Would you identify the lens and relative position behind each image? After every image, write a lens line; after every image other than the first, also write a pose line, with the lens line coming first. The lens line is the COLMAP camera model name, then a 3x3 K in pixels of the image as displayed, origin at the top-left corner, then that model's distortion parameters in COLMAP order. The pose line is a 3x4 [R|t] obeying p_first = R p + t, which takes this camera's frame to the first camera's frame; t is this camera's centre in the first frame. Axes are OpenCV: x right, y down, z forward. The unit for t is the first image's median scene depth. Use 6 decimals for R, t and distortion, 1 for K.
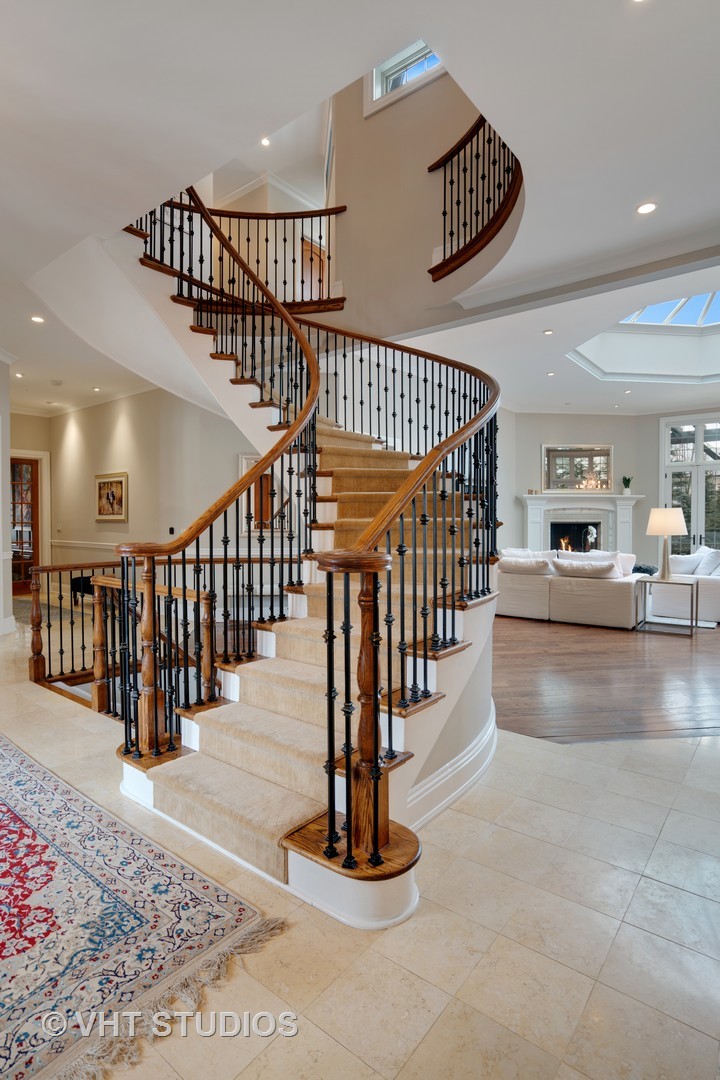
lens RADIAL K [[554.7, 0, 360.0], [0, 554.7, 540.0], [0, 0, 1]] dist [-0.039937, 0.026167]
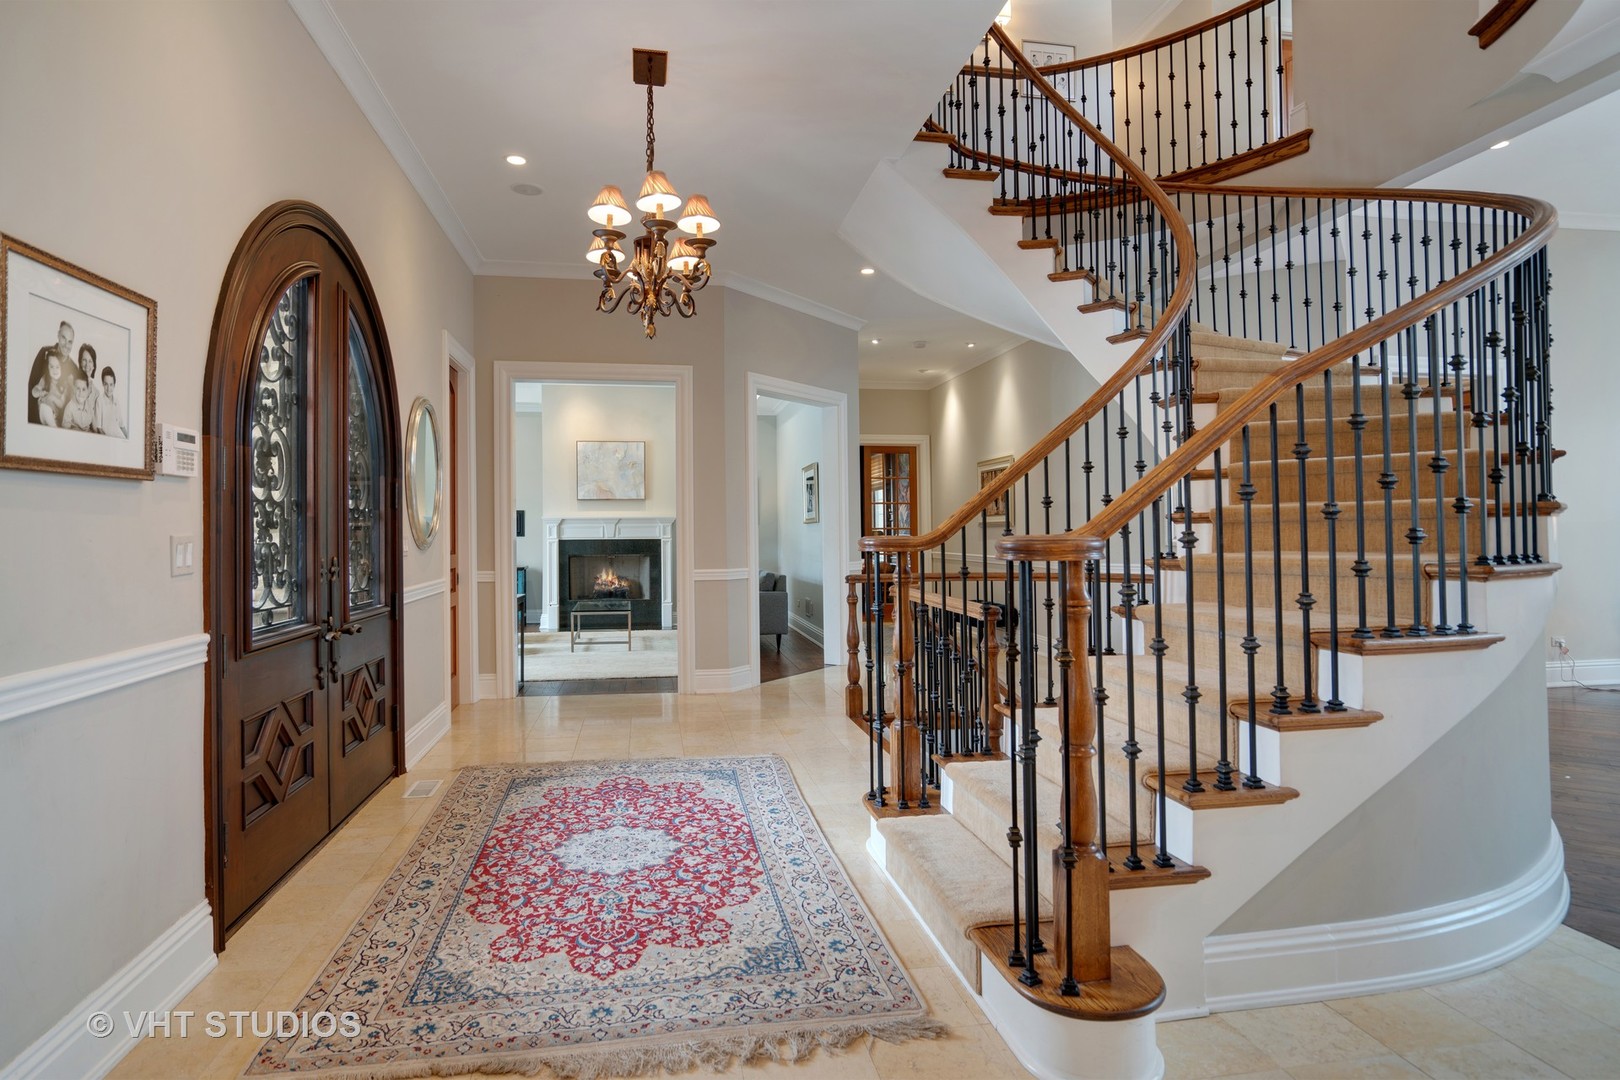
lens RADIAL K [[843.2, 0, 810.0], [0, 843.2, 540.0], [0, 0, 1]] dist [-0.001902, 0.002358]
pose [[0.772513, 0.004812, -0.634981, 0.280016], [-0.018635, 0.999712, -0.015095, 0.030708], [0.634726, 0.023493, 0.772380, -0.016442]]
